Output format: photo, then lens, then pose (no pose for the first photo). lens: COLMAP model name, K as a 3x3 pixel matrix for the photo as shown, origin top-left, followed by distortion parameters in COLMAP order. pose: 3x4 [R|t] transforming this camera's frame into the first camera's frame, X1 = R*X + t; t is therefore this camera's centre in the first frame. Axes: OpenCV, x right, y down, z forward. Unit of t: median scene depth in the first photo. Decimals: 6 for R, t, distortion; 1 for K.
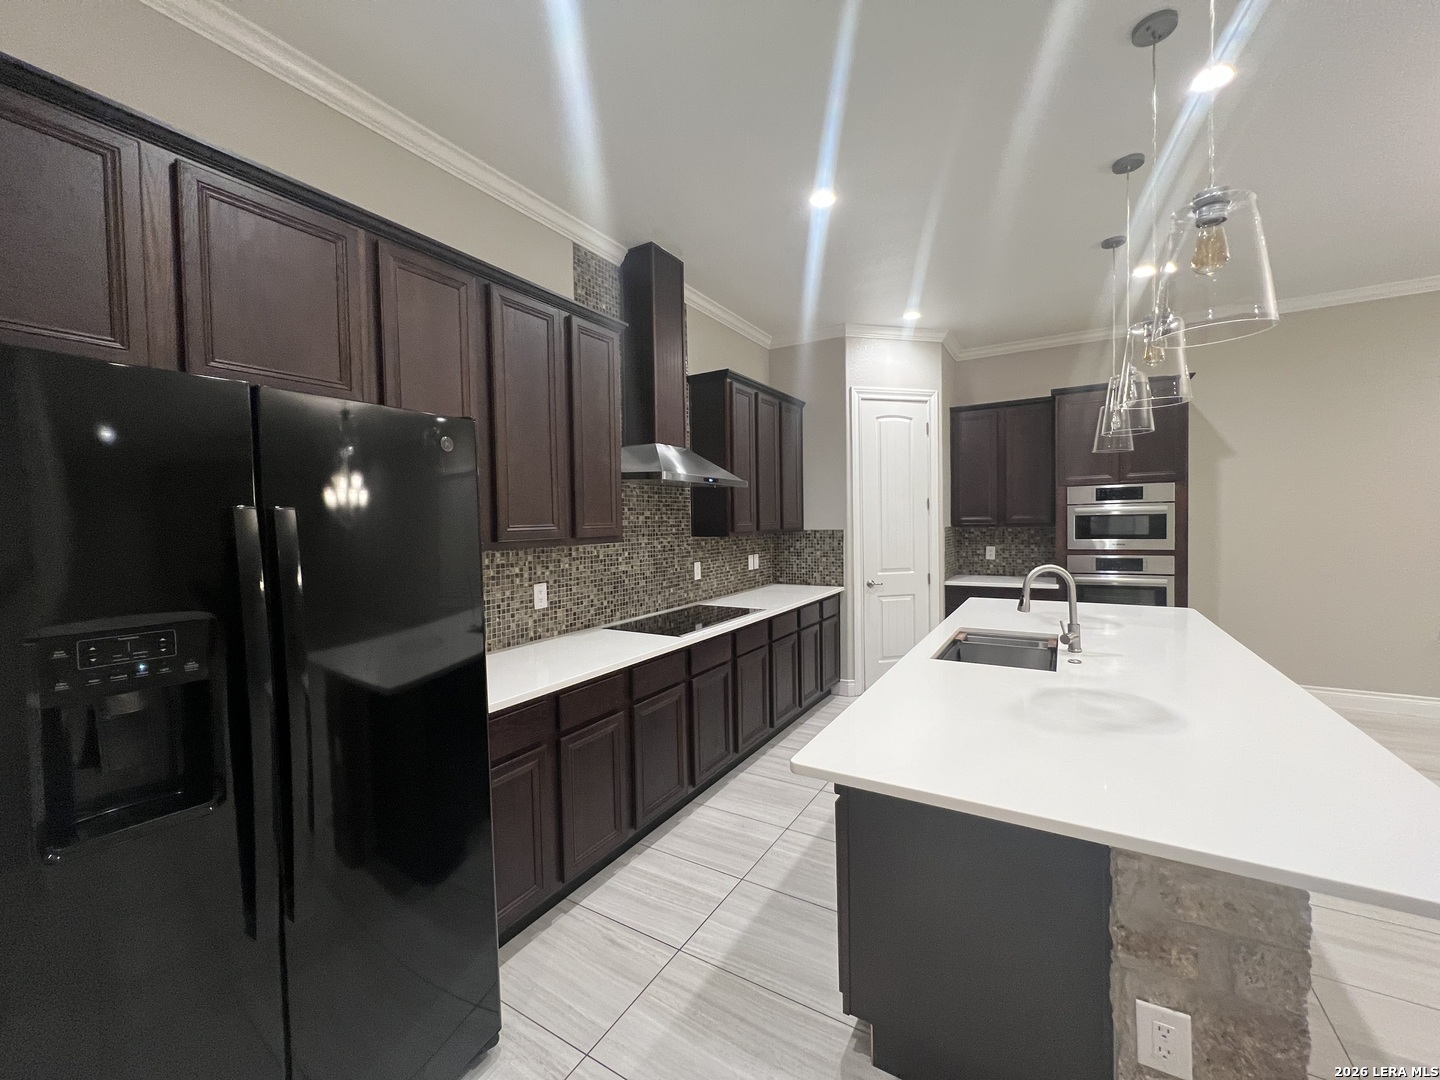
lens RADIAL K [[572.1, 0, 720.0], [0, 572.1, 540.0], [0, 0, 1]] dist [-0.001684, -0.000048]
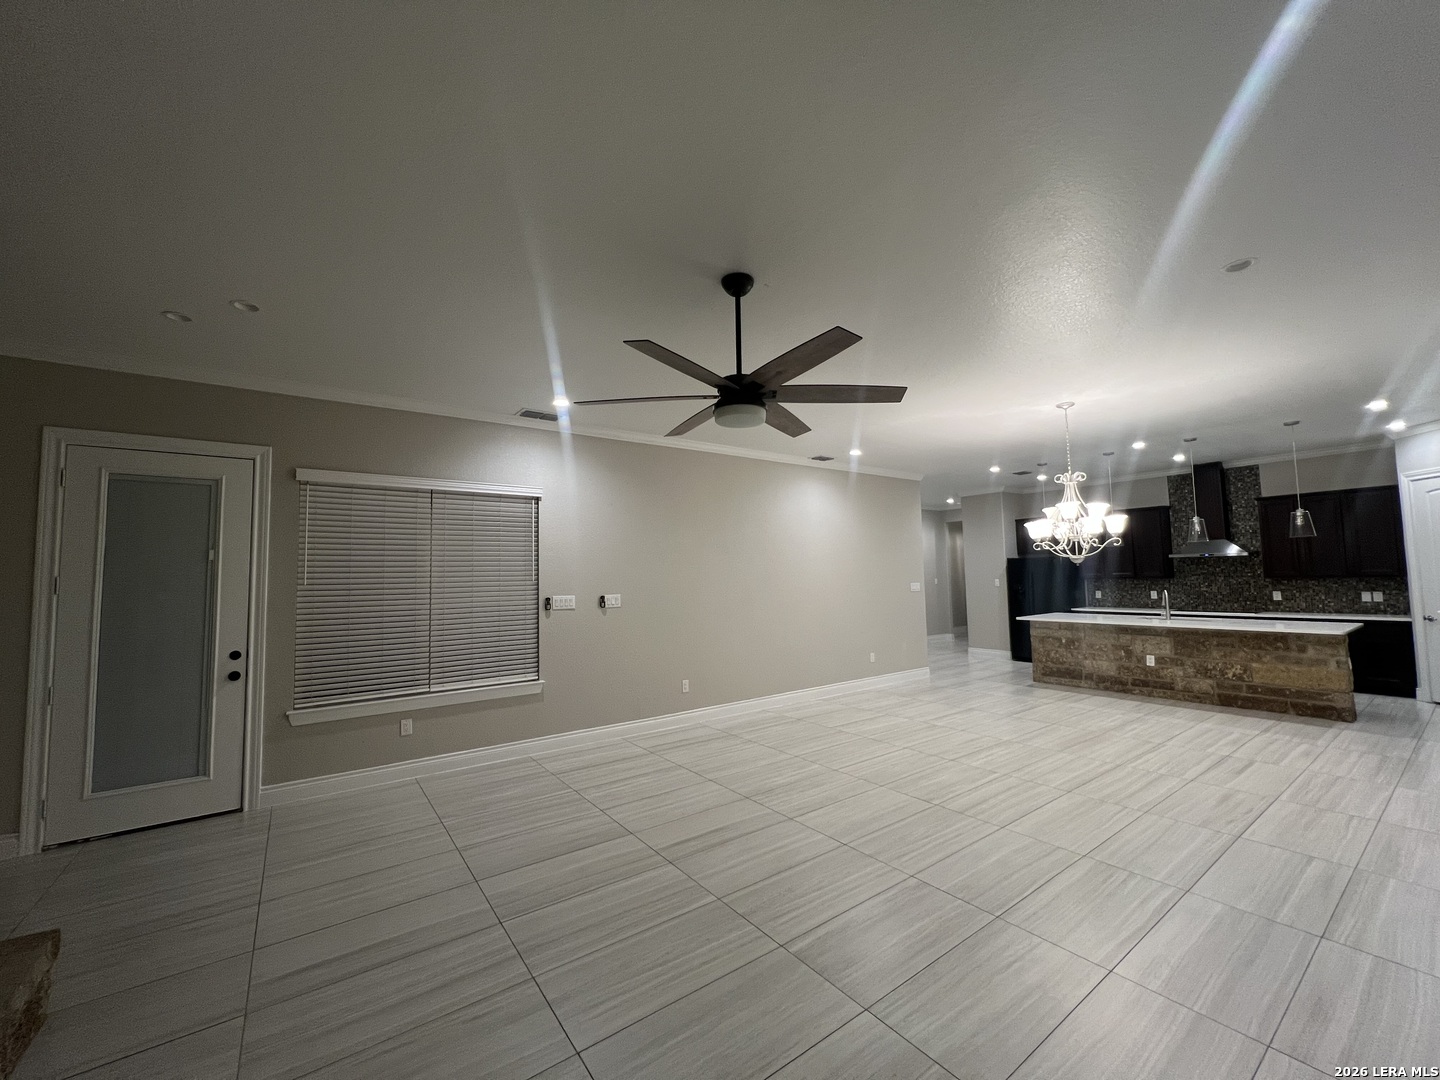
lens RADIAL K [[572.1, 0, 720.0], [0, 572.1, 540.0], [0, 0, 1]] dist [-0.001684, -0.000048]
pose [[-0.390827, -0.031628, -0.919921, 2.482936], [-0.002681, 0.999444, -0.033223, -0.065434], [0.920460, -0.010518, -0.390695, 0.015727]]
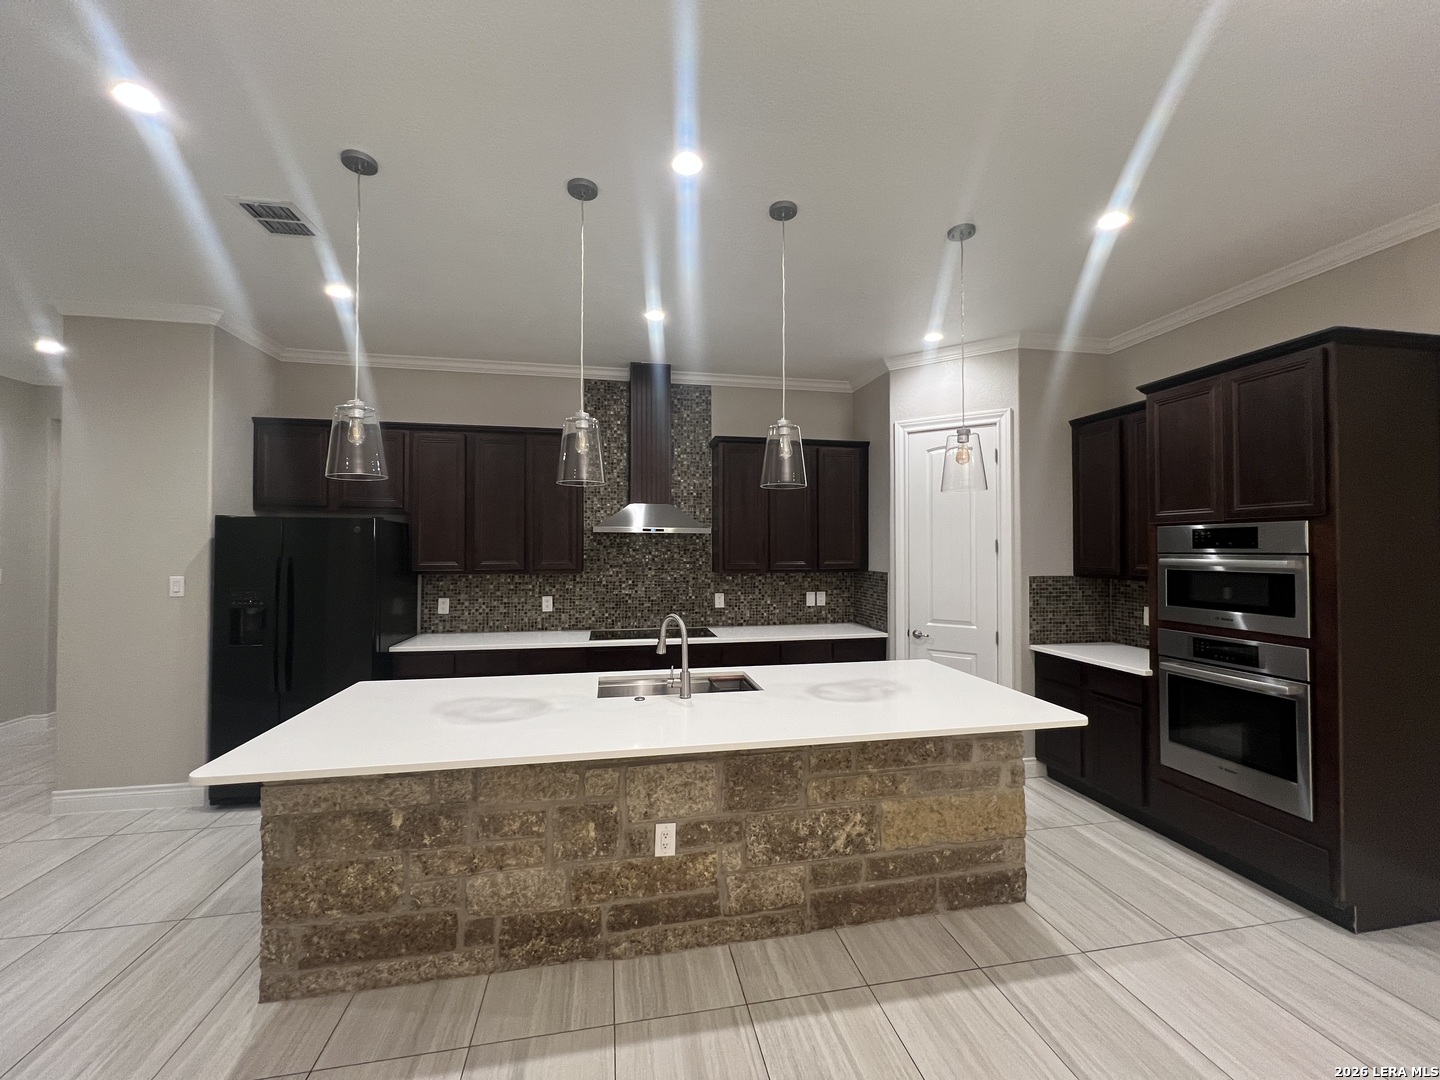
lens RADIAL K [[575.8, 0, 718.7], [0, 575.8, 539.4], [0, 0, 1]] dist [-0.002766, 0.000072]
pose [[0.668900, 0.009128, -0.743296, 0.856970], [-0.039246, 0.998964, -0.023049, -0.046391], [0.742316, 0.044589, 0.668565, 0.179448]]
